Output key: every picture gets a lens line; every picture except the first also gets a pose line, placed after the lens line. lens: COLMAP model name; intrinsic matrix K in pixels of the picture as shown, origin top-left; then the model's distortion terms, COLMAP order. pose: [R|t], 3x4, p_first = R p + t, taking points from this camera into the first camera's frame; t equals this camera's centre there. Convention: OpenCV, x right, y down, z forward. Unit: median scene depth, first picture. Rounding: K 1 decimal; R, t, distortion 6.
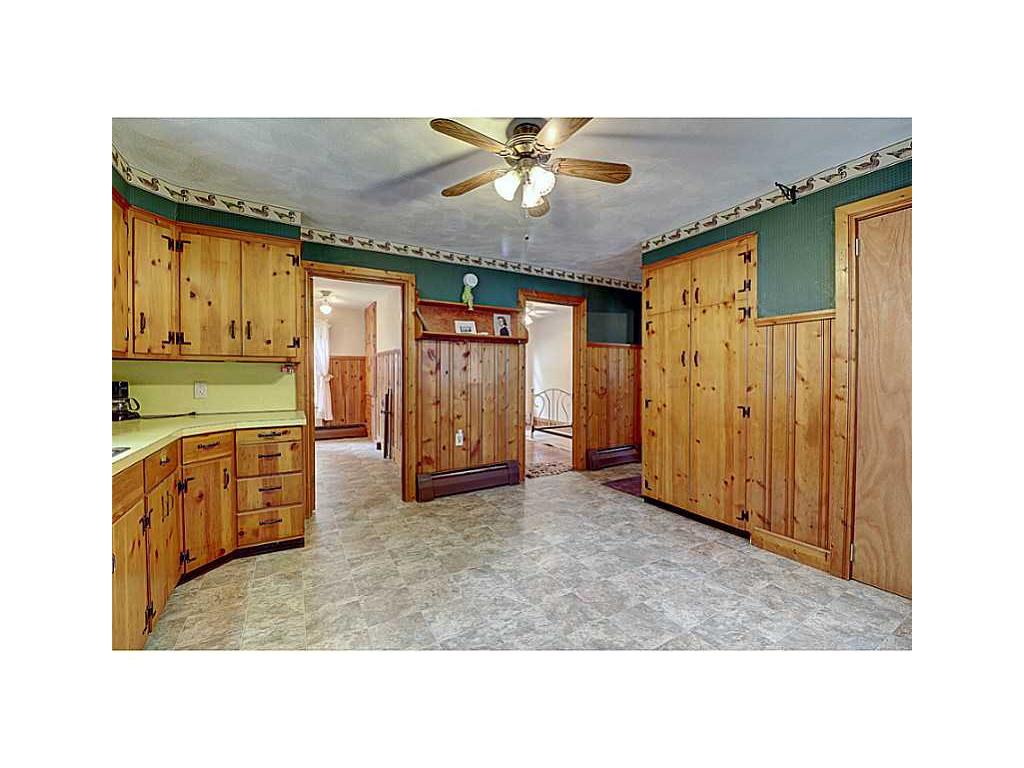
lens RADIAL K [[375.5, 0, 508.7], [0, 375.5, 376.3], [0, 0, 1]] dist [-0.001769, -0.000216]
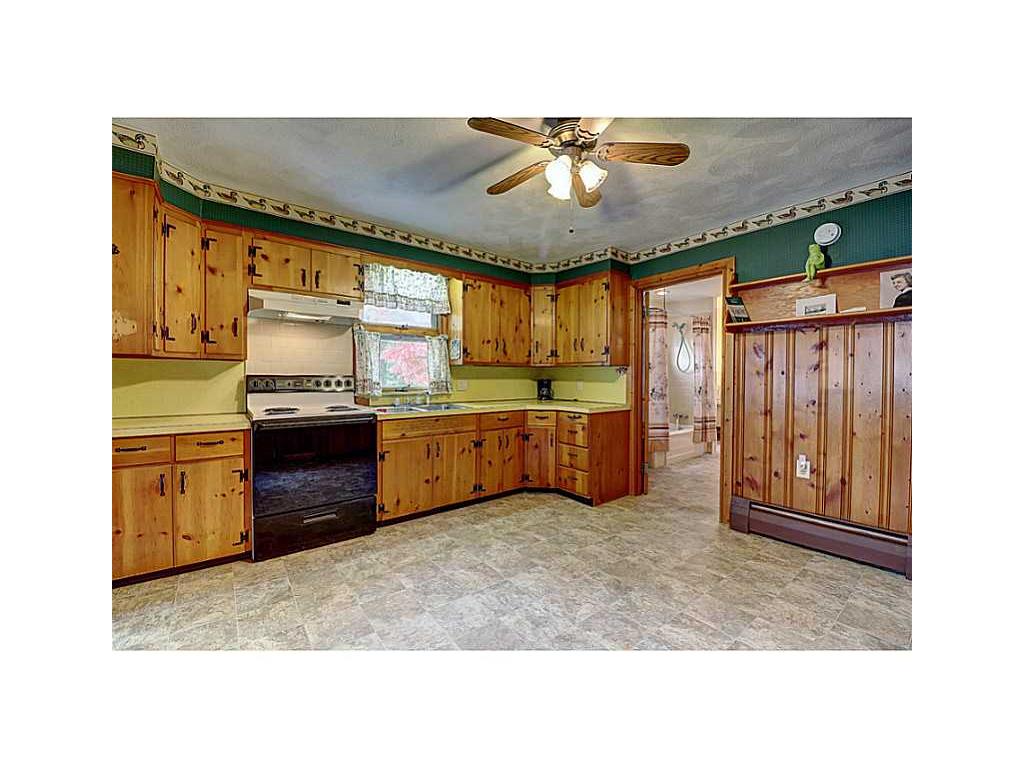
lens RADIAL K [[375.5, 0, 503.1], [0, 375.5, 376.5], [0, 0, 1]] dist [-0.001769, -0.000216]
pose [[0.131807, 0.002681, -0.991272, 0.497861], [-0.010571, 0.999943, 0.001299, 0.001496], [0.991219, 0.010307, 0.131828, 0.364007]]
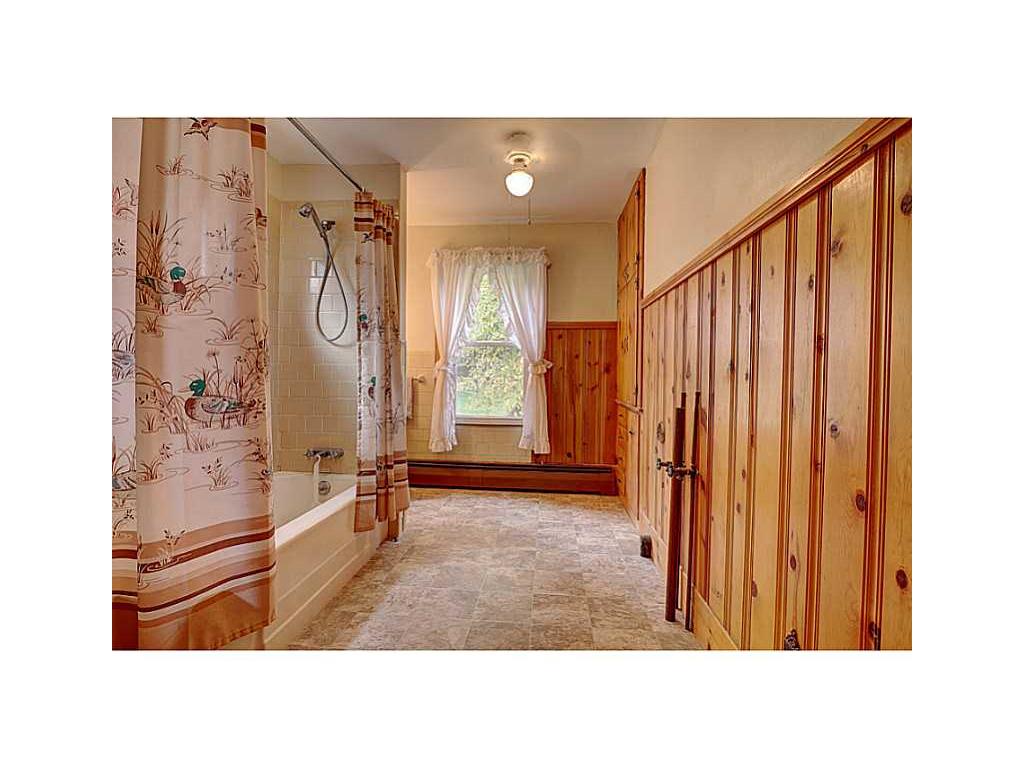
lens RADIAL K [[433.1, 0, 509.0], [0, 433.1, 384.1], [0, 0, 1]] dist [-0.000827, -0.000013]
pose [[0.816191, 0.021327, -0.577388, -0.345693], [-0.015807, 0.999769, 0.014584, 0.034831], [0.577565, -0.002776, 0.816340, 0.931188]]
